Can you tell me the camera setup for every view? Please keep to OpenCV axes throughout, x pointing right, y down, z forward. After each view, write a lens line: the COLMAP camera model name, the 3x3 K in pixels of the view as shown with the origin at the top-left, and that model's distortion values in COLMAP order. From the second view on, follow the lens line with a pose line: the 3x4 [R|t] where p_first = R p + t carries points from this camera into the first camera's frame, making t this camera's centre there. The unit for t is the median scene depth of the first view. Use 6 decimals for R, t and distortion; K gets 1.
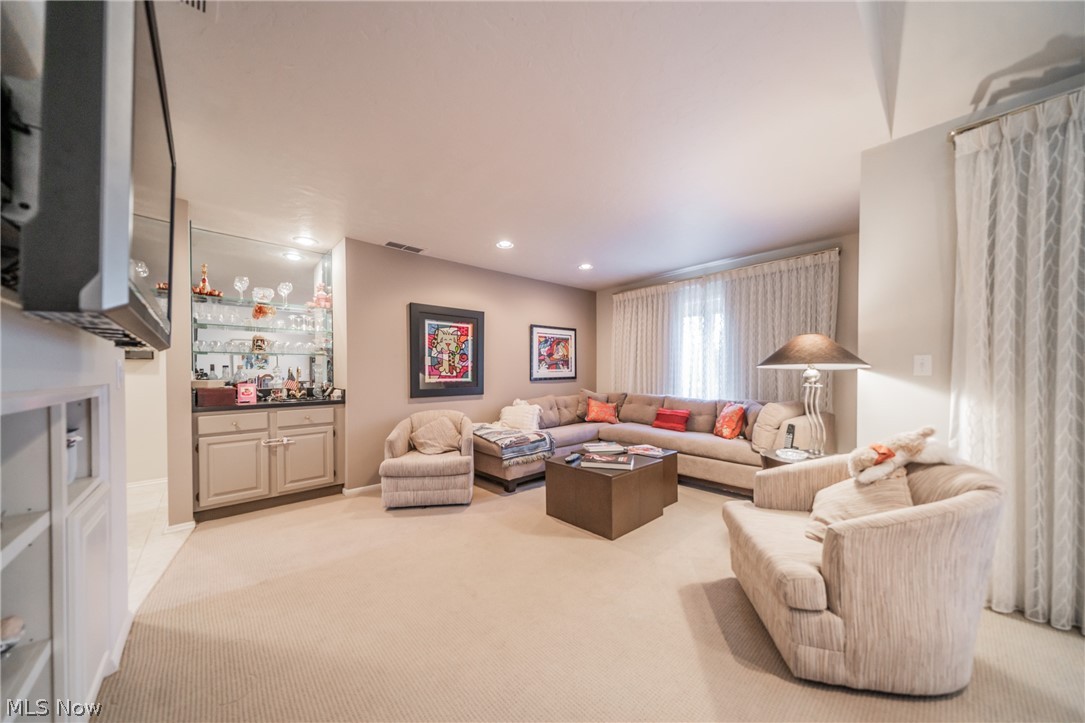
lens RADIAL K [[364.3, 0, 543.8], [0, 364.3, 374.0], [0, 0, 1]] dist [0.009551, -0.000049]
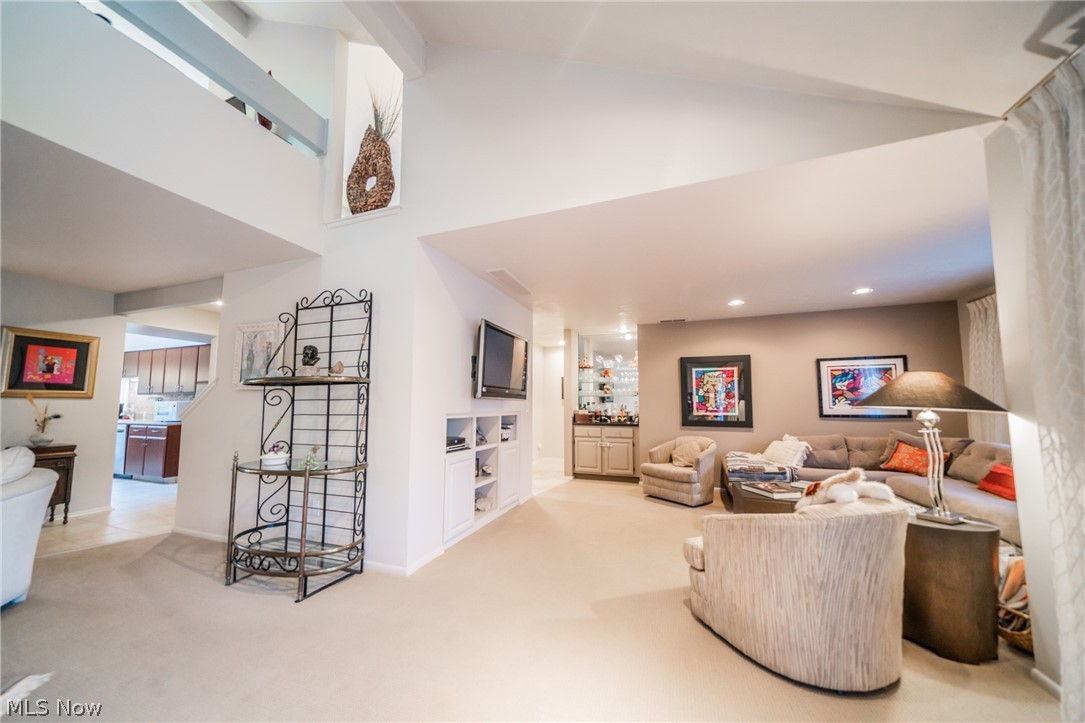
lens RADIAL K [[364.3, 0, 543.8], [0, 364.3, 374.0], [0, 0, 1]] dist [0.009551, -0.000049]
pose [[0.469889, -0.067035, -0.880177, 0.590518], [-0.010062, 0.996641, -0.081277, -0.012255], [0.882668, 0.047047, 0.467636, -0.107358]]
